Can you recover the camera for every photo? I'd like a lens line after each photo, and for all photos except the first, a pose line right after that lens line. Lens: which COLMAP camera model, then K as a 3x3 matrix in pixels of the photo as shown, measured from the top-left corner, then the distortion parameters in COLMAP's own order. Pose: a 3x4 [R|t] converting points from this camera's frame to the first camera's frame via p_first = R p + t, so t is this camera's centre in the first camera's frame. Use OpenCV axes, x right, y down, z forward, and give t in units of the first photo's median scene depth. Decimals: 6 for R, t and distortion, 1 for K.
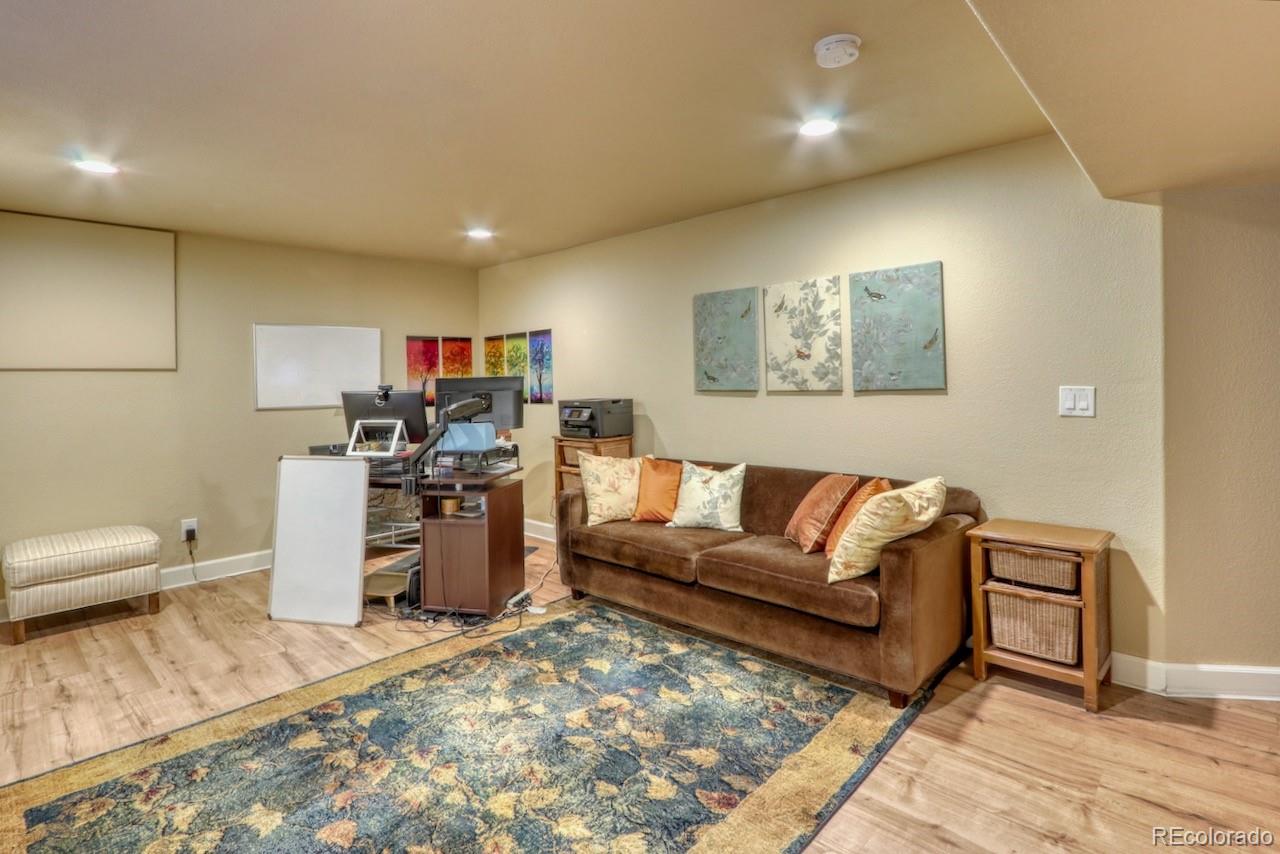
lens RADIAL K [[592.1, 0, 638.2], [0, 592.1, 382.4], [0, 0, 1]] dist [-0.001361, -0.000279]
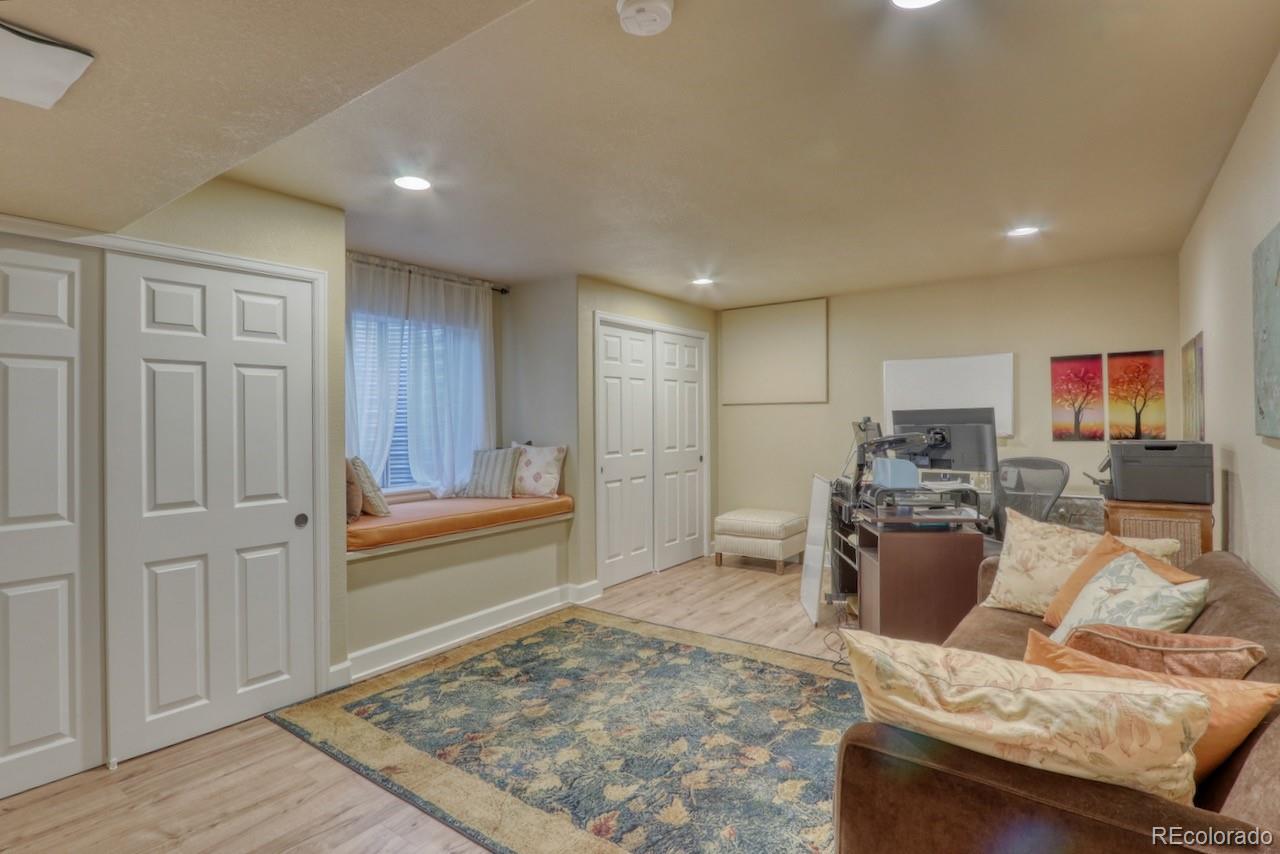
lens RADIAL K [[595.2, 0, 640.0], [0, 595.2, 427.0], [0, 0, 1]] dist [-0.010311, -0.000064]
pose [[0.182094, 0.020832, -0.983060, 0.857877], [0.013877, 0.999622, 0.023753, -0.015079], [0.983183, -0.017967, 0.181736, 0.652223]]
